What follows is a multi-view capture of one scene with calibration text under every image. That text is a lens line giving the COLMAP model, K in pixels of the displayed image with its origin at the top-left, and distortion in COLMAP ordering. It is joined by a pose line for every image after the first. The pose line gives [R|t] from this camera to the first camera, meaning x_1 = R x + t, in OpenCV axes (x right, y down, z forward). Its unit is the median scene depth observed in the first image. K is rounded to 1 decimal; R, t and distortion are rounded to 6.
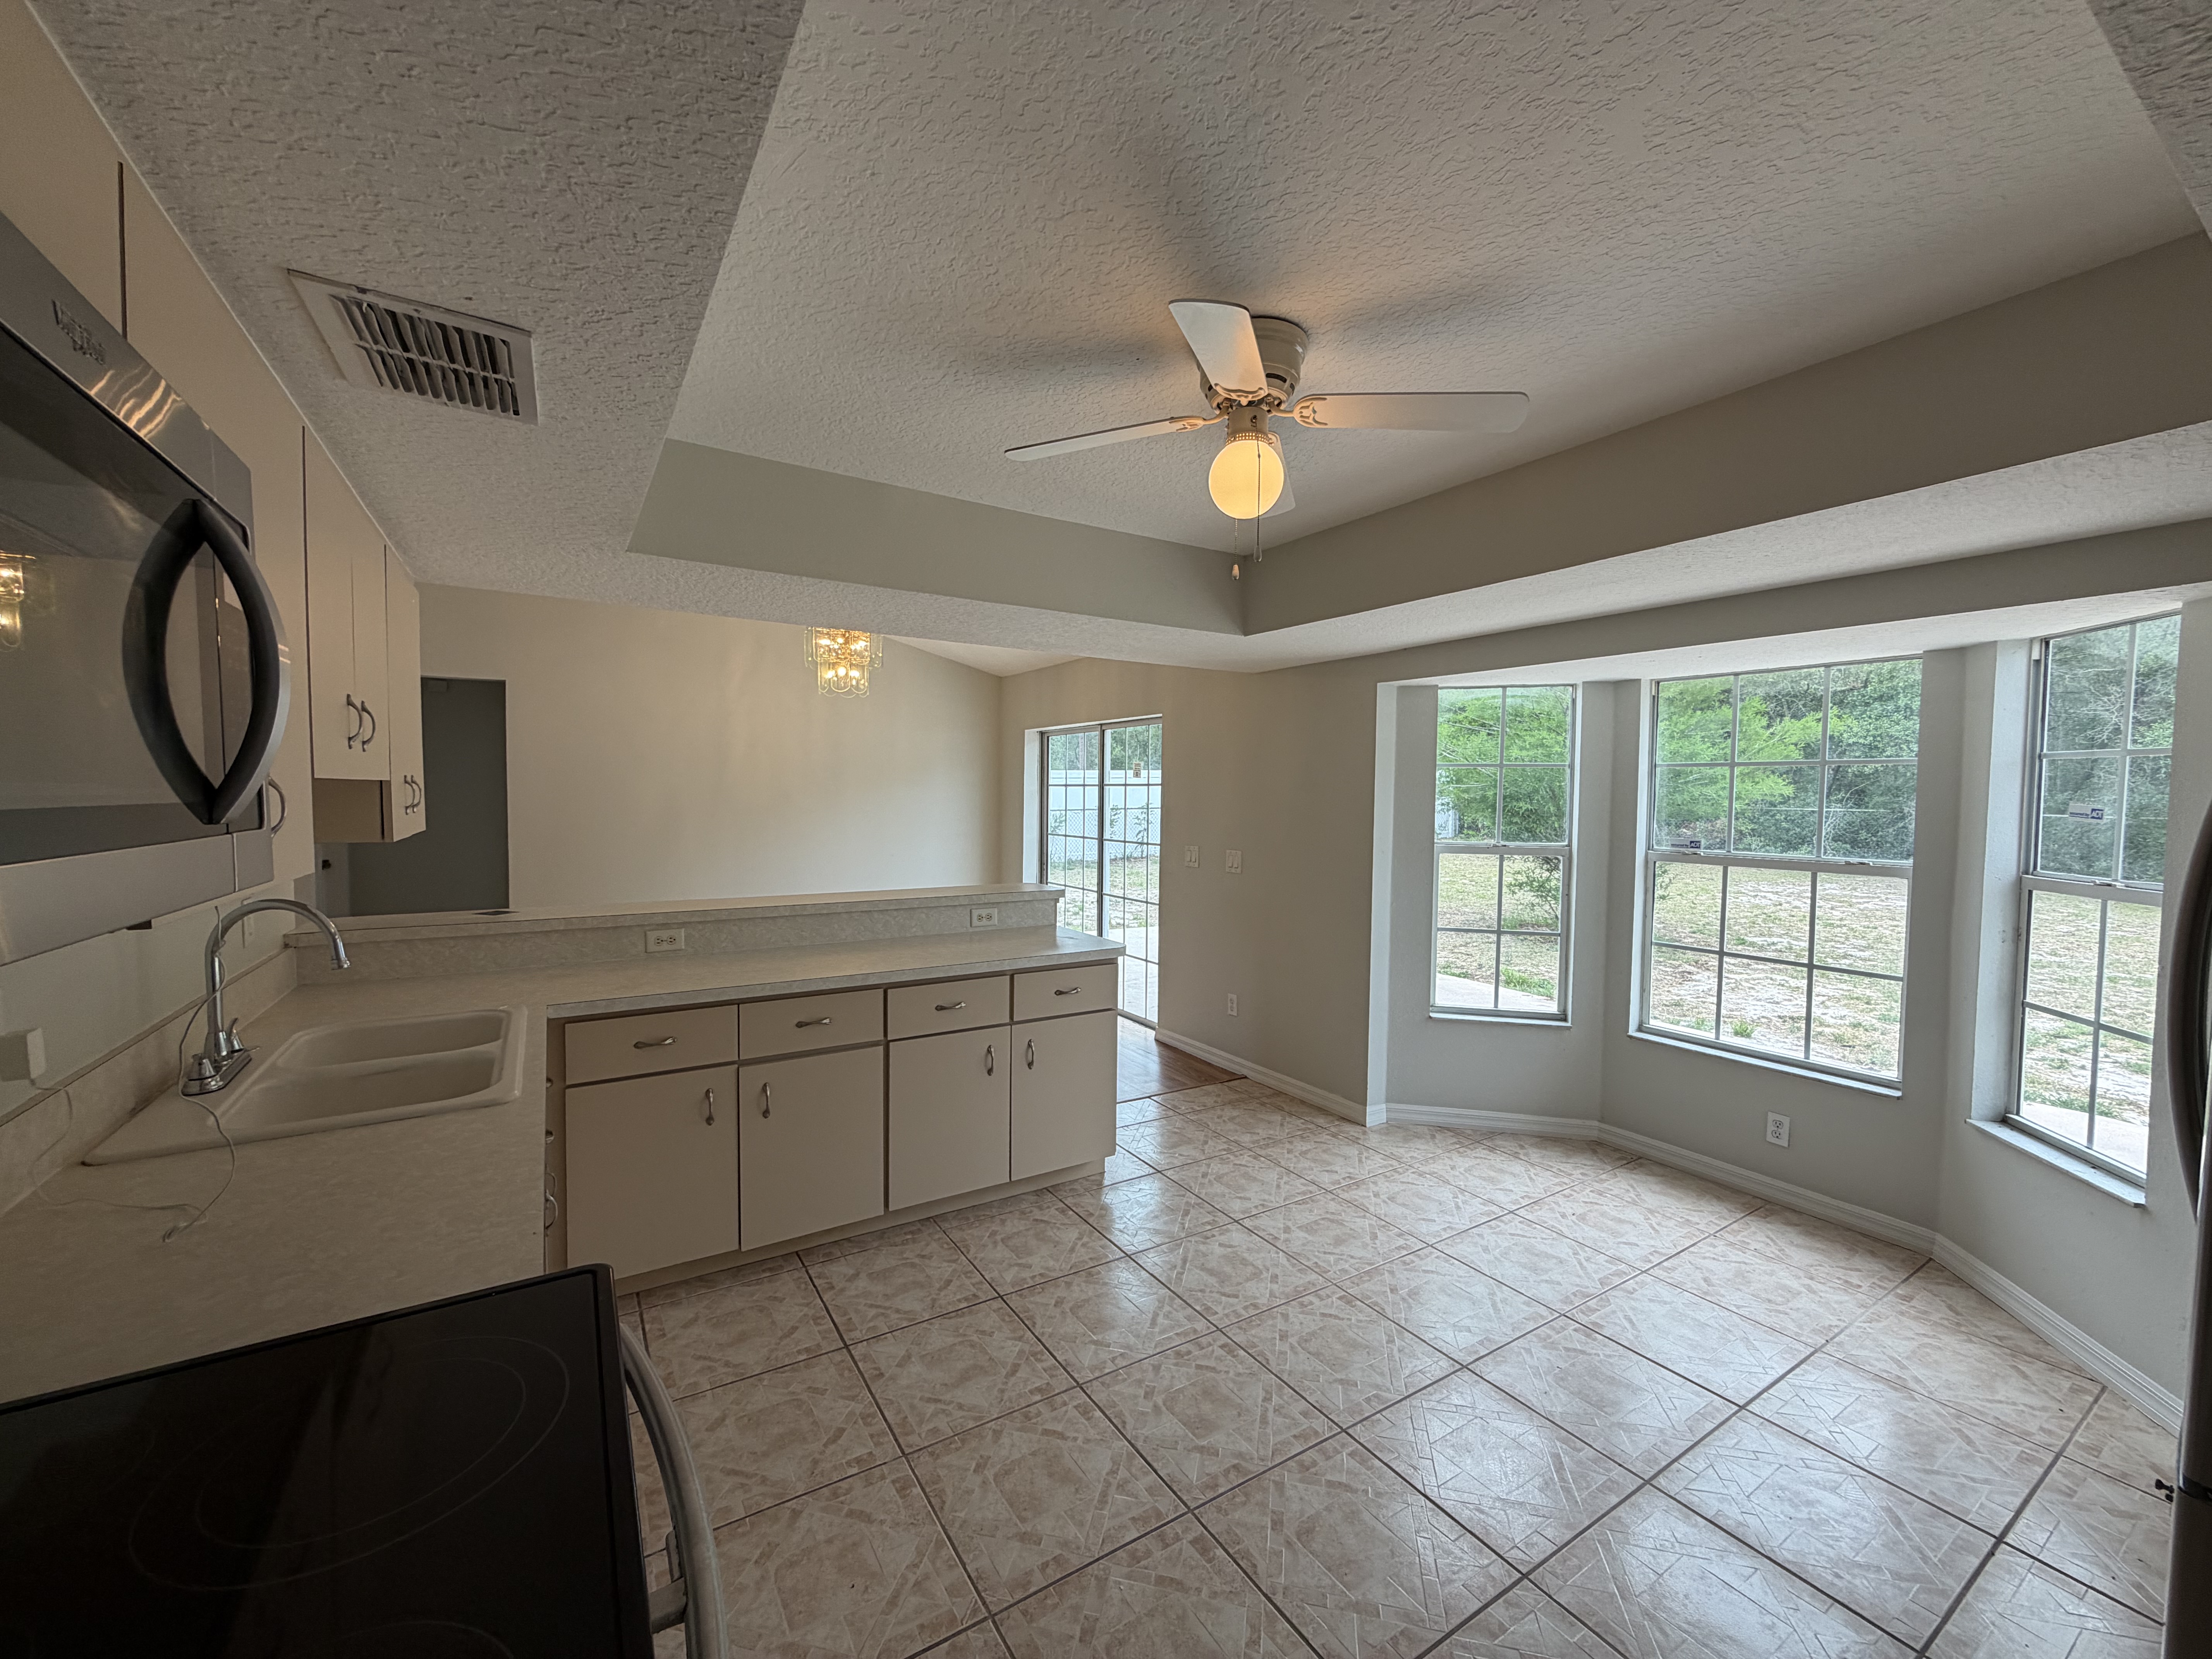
lens RADIAL K [[882.9, 0, 1095.5], [0, 882.9, 831.0], [0, 0, 1]] dist [0.001630, 0.000220]
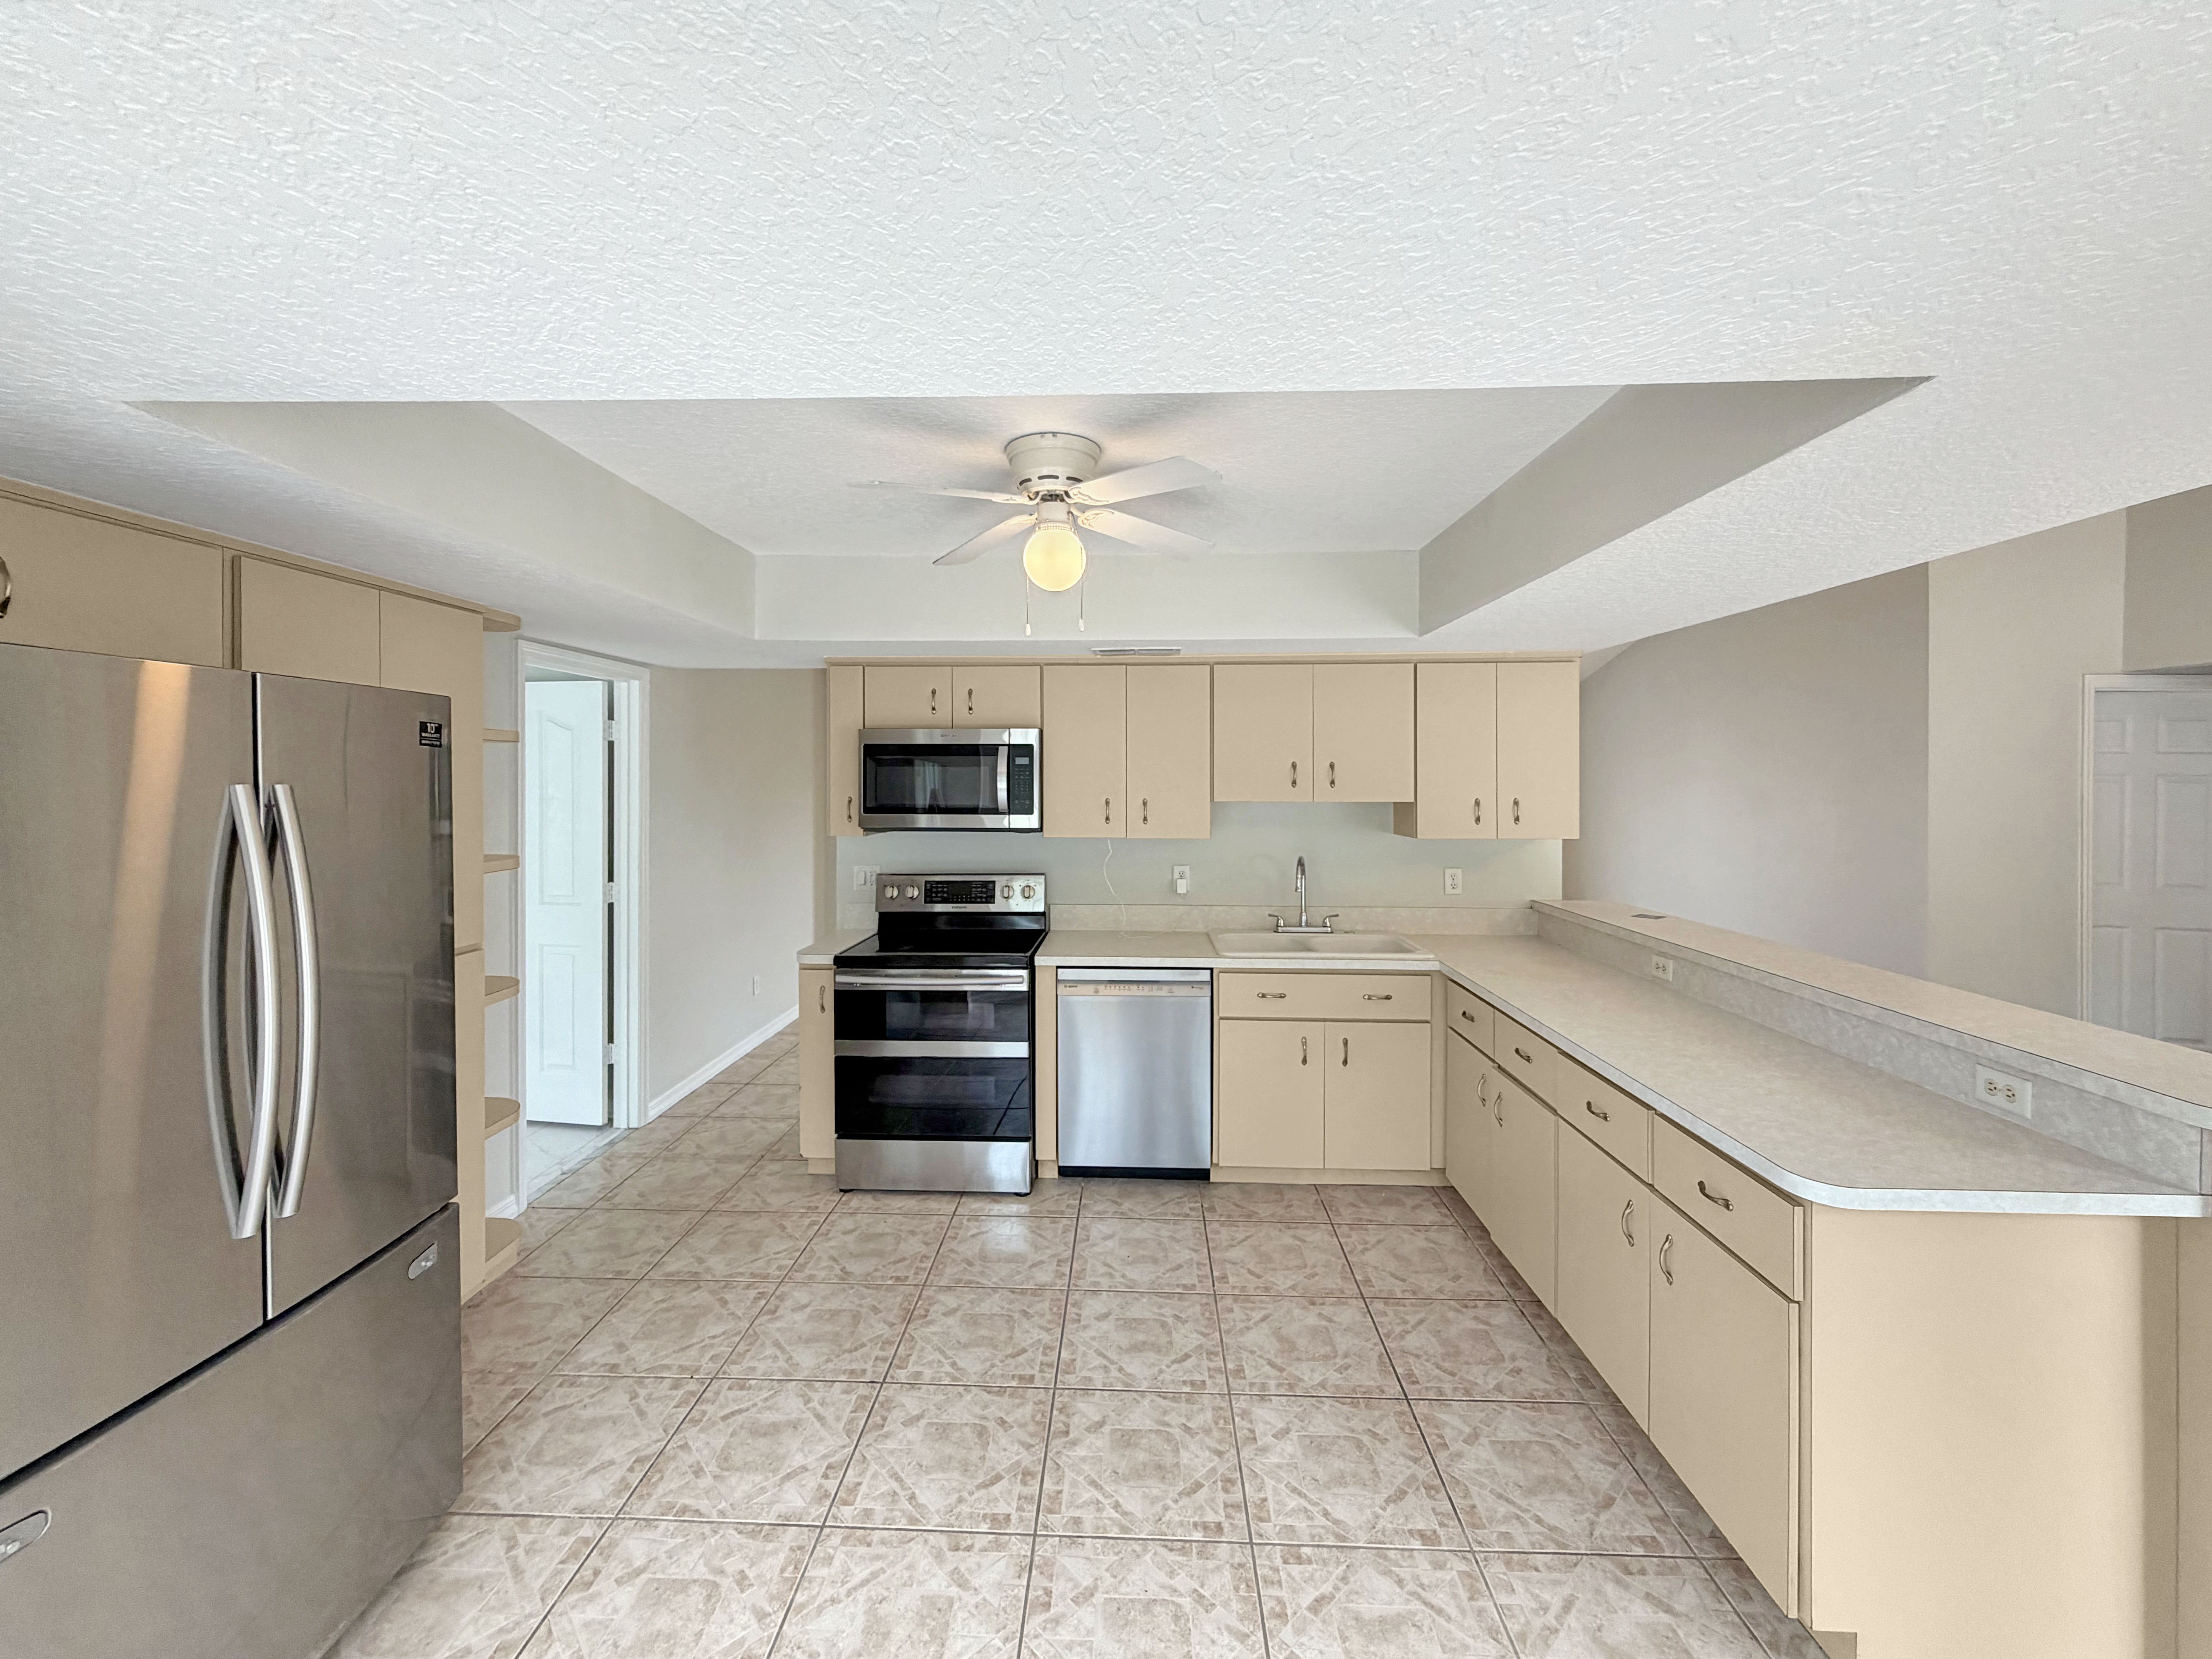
lens RADIAL K [[882.9, 0, 1097.4], [0, 882.9, 808.2], [0, 0, 1]] dist [0.001630, 0.000220]
pose [[-0.560667, 0.014270, -0.827918, 0.898897], [-0.043476, 0.997965, 0.046643, -0.094111], [0.826899, 0.062146, -0.558906, 1.387090]]
